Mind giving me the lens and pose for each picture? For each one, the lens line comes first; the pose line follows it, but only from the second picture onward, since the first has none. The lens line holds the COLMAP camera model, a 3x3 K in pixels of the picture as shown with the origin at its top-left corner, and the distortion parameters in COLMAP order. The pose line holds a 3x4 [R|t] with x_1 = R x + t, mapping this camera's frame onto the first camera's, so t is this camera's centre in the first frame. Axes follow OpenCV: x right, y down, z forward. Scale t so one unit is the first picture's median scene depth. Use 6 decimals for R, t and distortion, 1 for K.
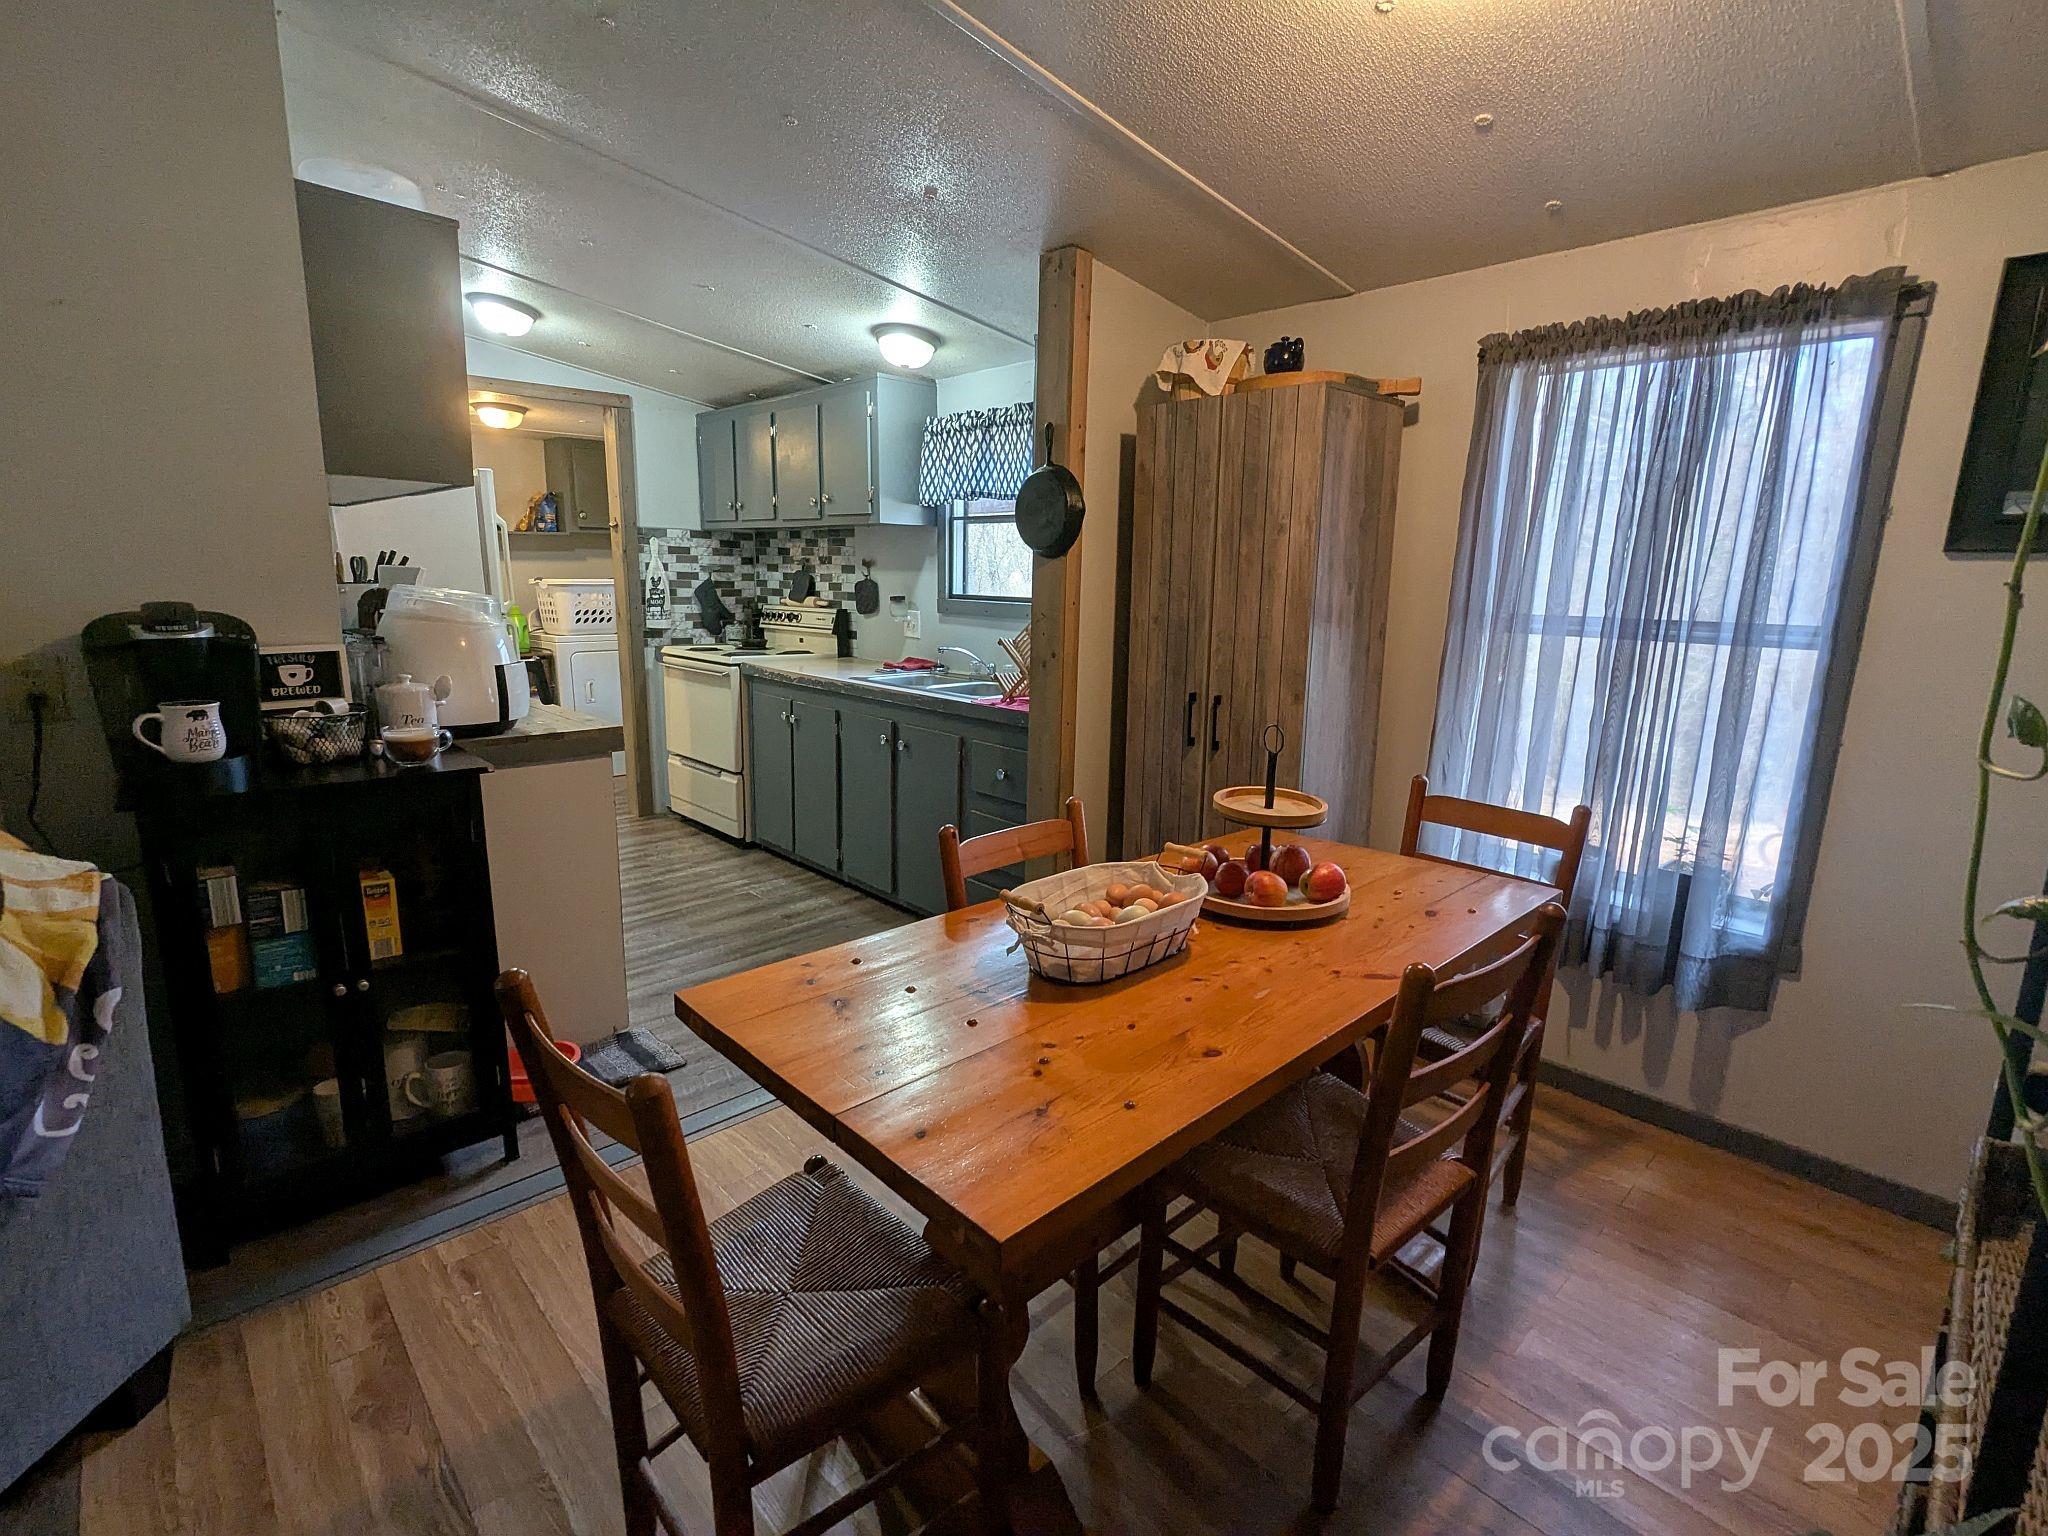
lens RADIAL K [[971.1, 0, 1020.7], [0, 971.1, 772.5], [0, 0, 1]] dist [0.005101, -0.000792]
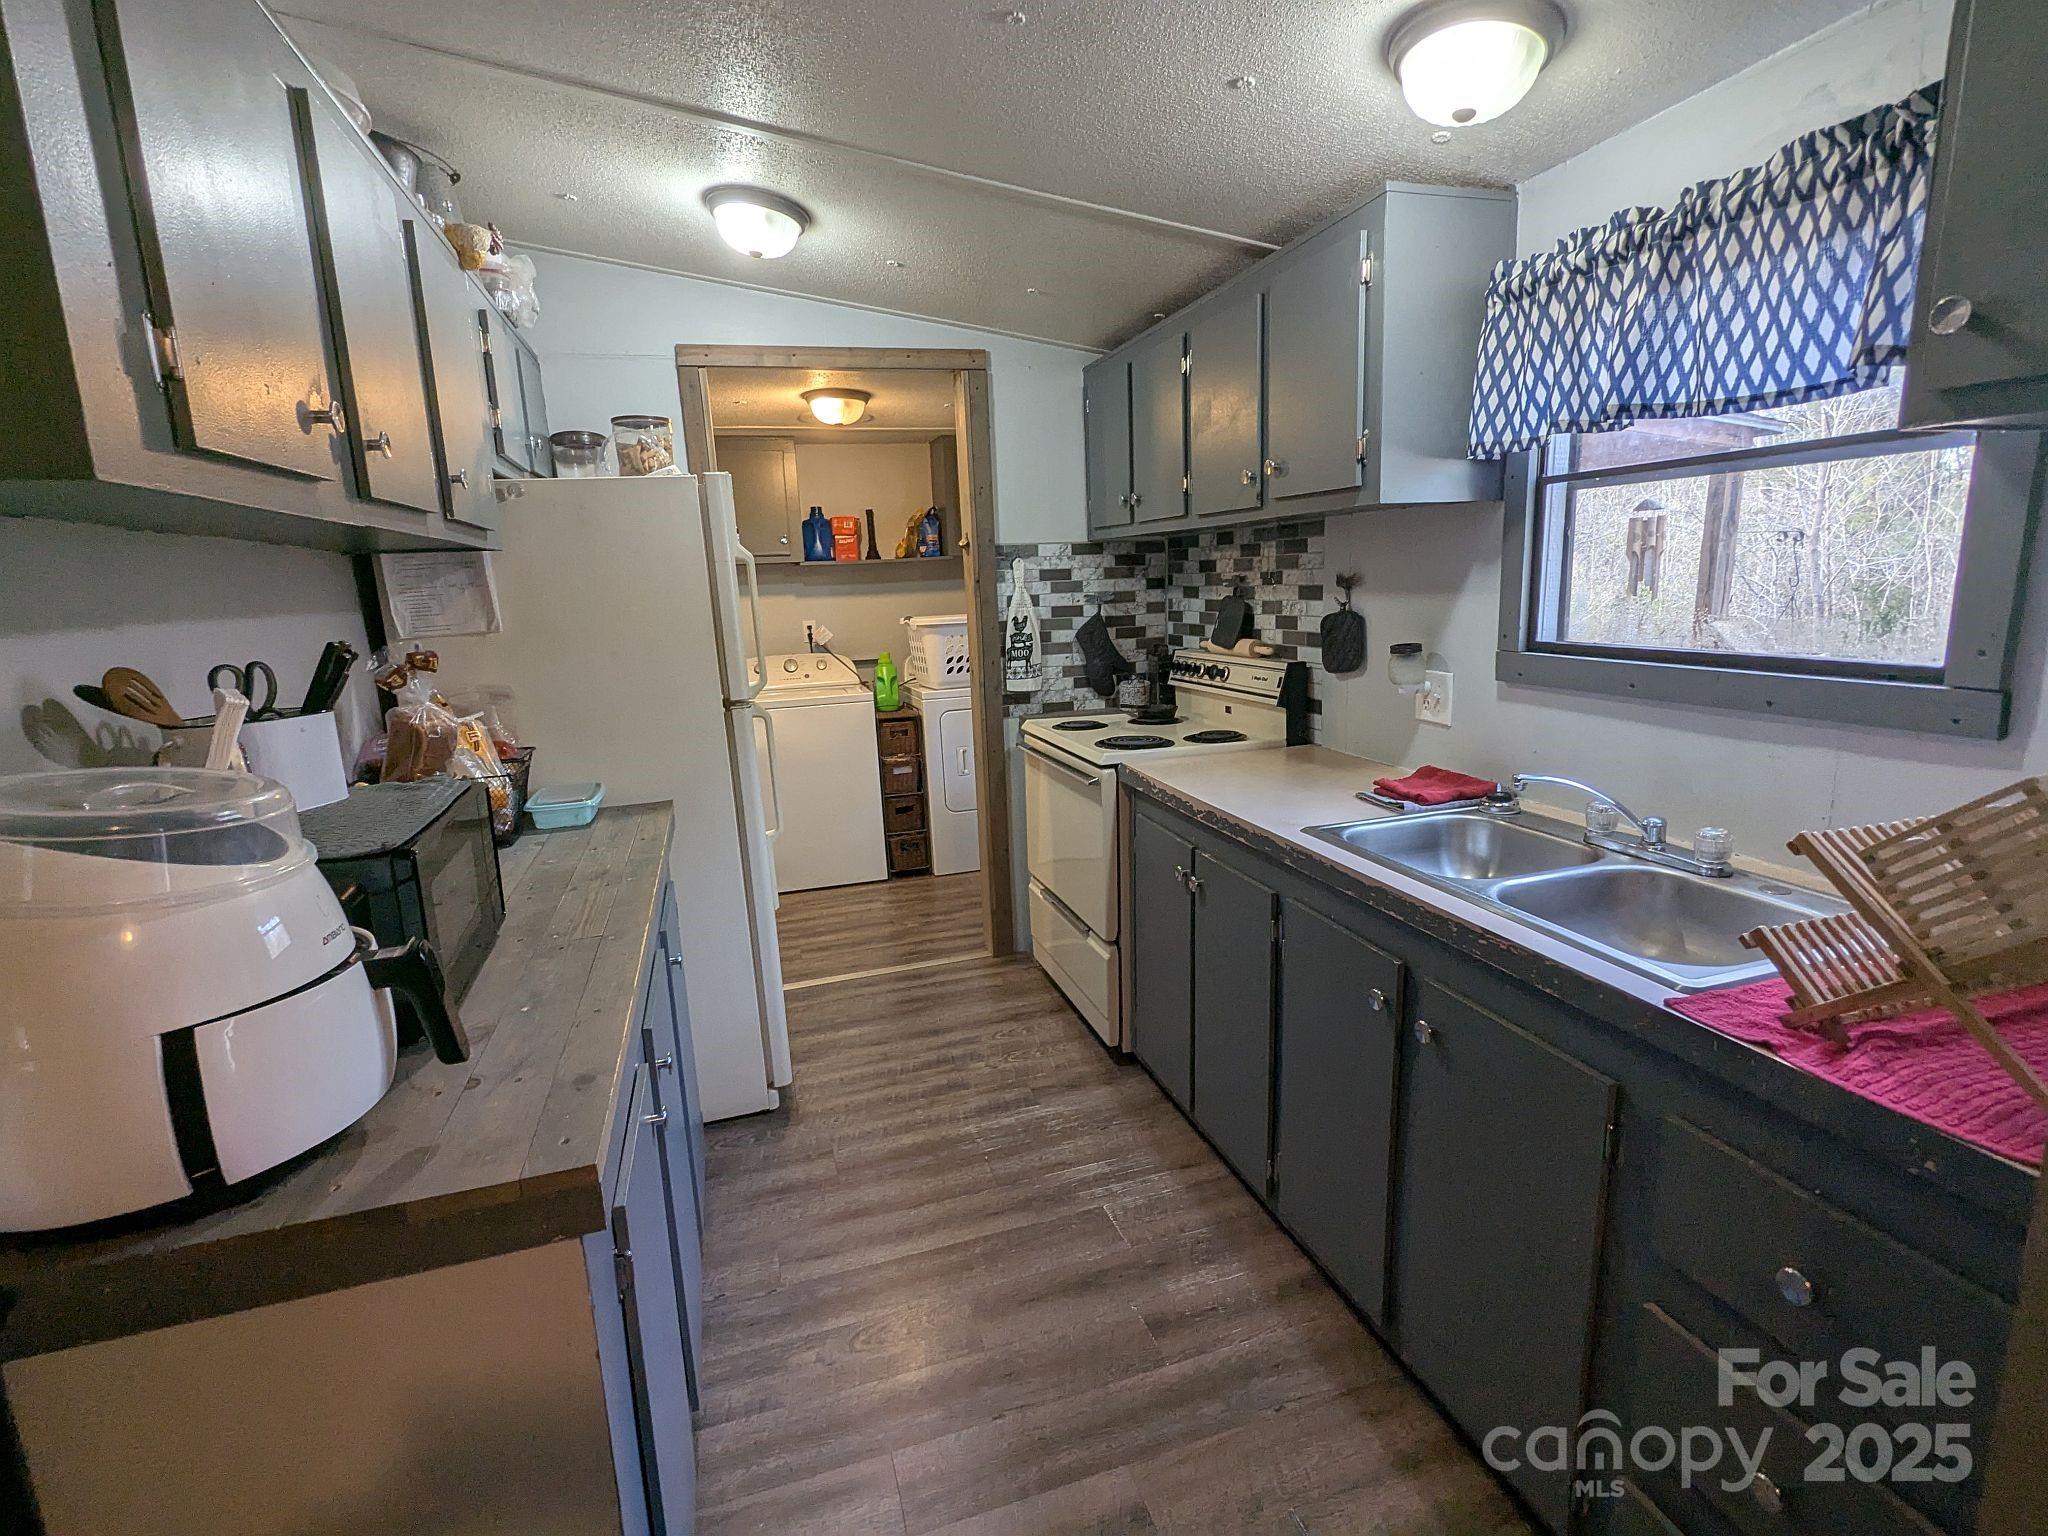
lens RADIAL K [[971.1, 0, 1023.1], [0, 971.1, 773.0], [0, 0, 1]] dist [0.005101, -0.000792]
pose [[0.895277, 0.031649, -0.444384, -0.080365], [-0.030578, 0.999486, 0.009581, -0.116068], [0.444459, 0.005011, 0.895785, 0.463910]]
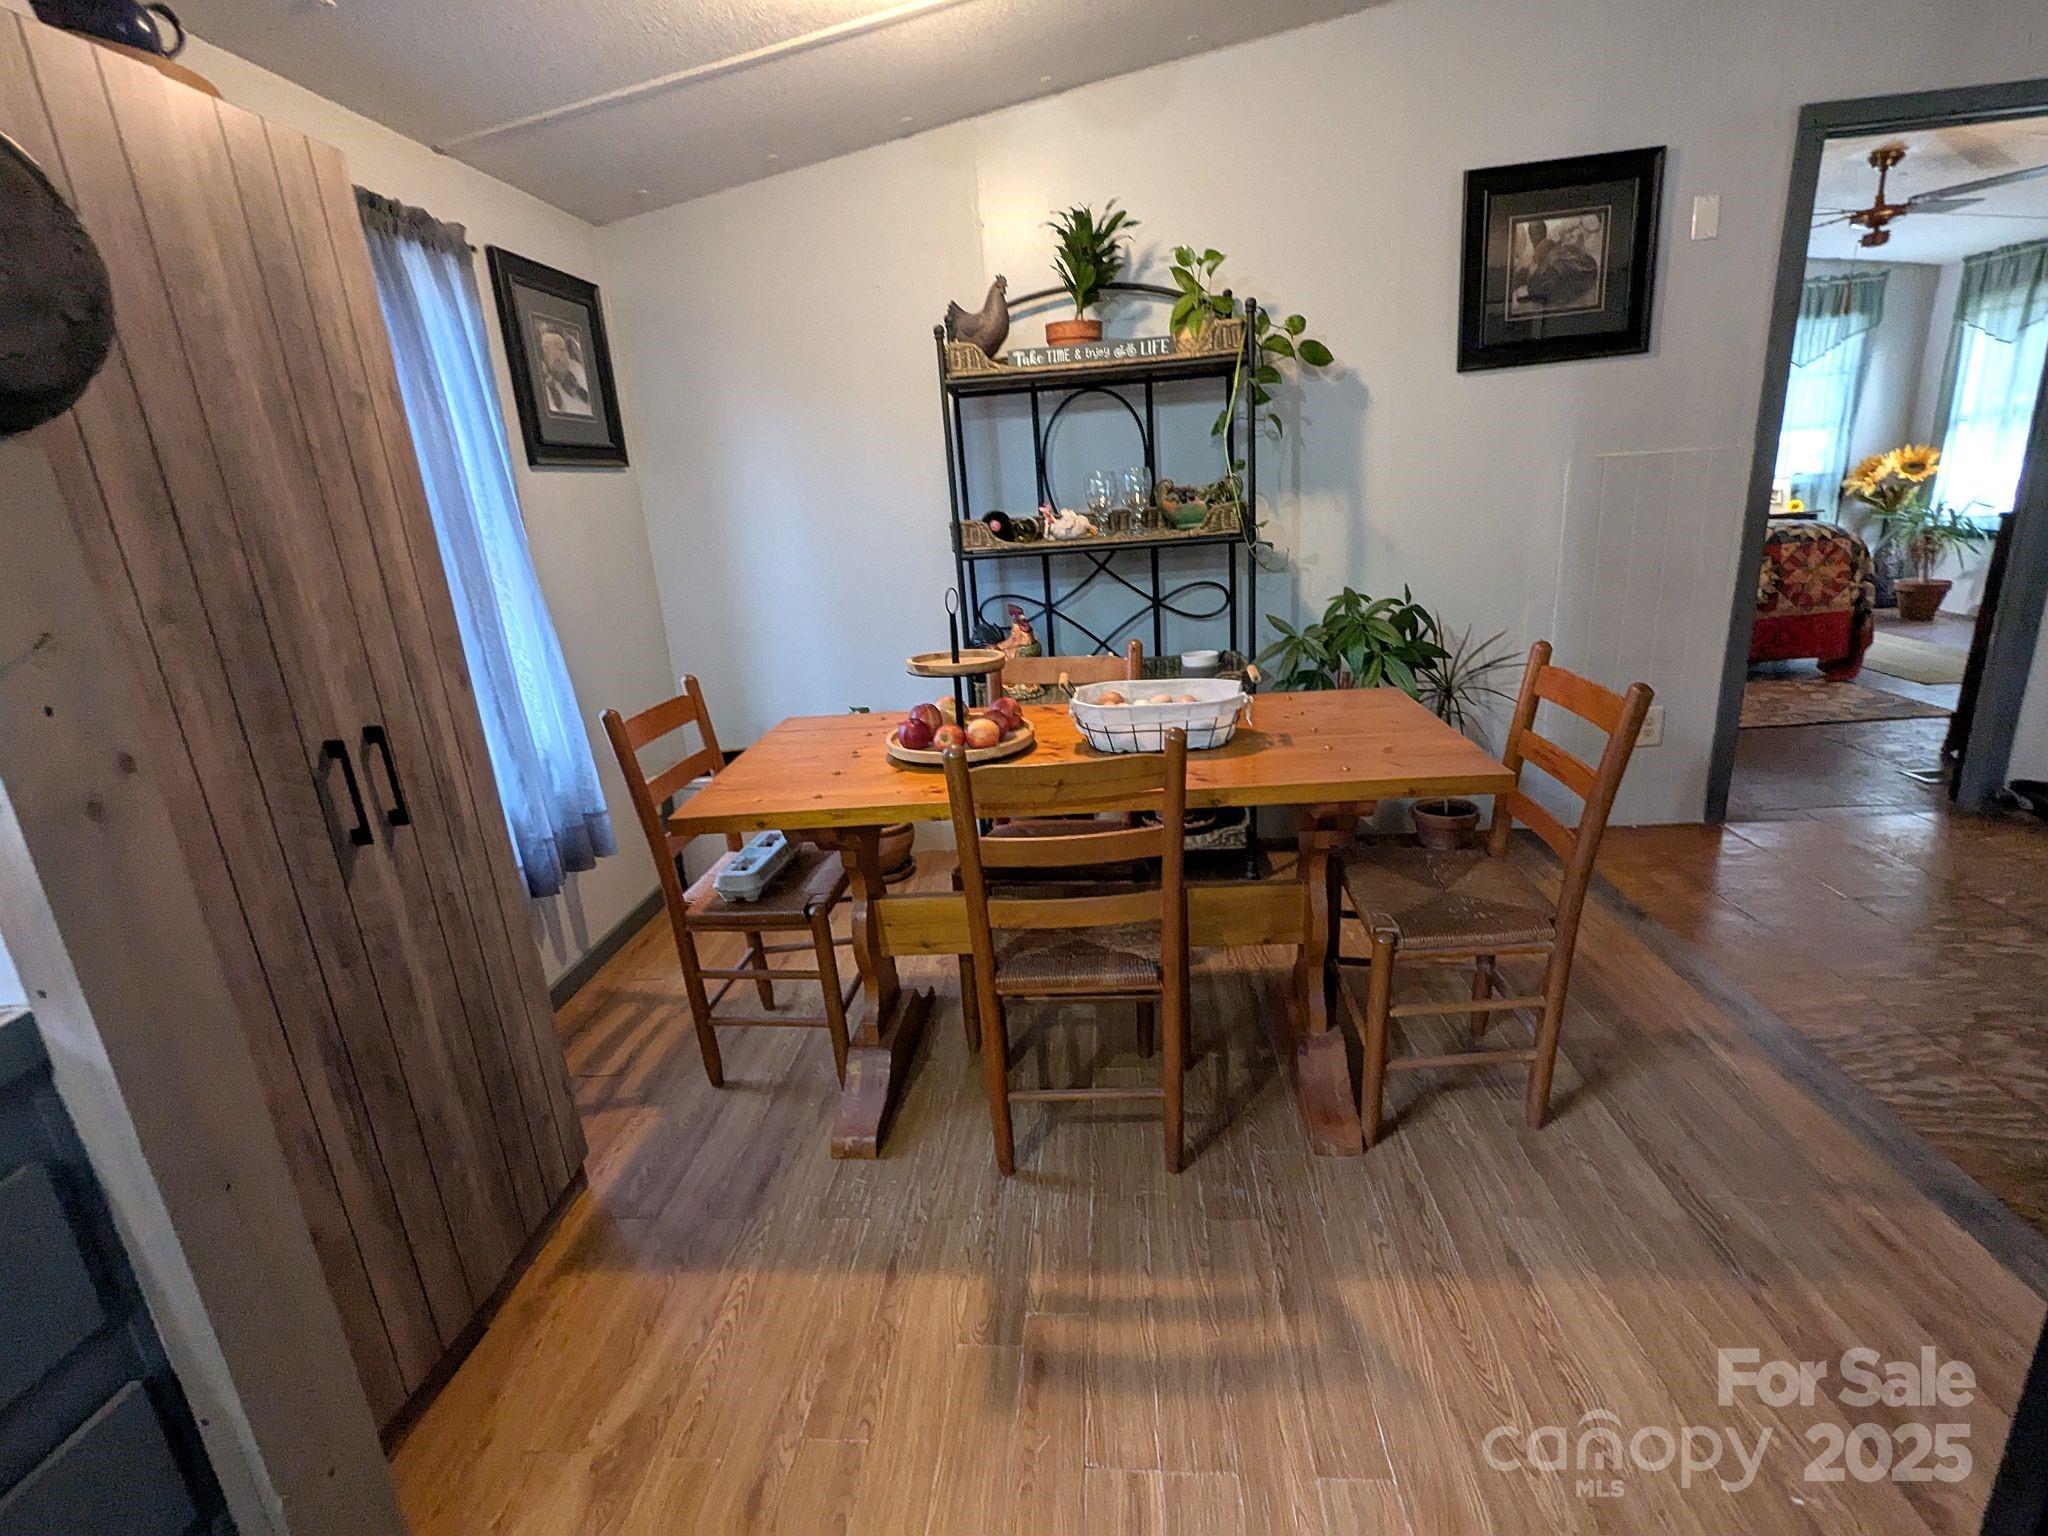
lens RADIAL K [[971.1, 0, 1020.6], [0, 971.1, 771.5], [0, 0, 1]] dist [0.005101, -0.000792]
pose [[-0.666596, -0.184596, 0.722201, -0.250027], [0.216110, 0.879383, 0.424242, -0.125351], [-0.713405, 0.438873, -0.546300, 0.646400]]
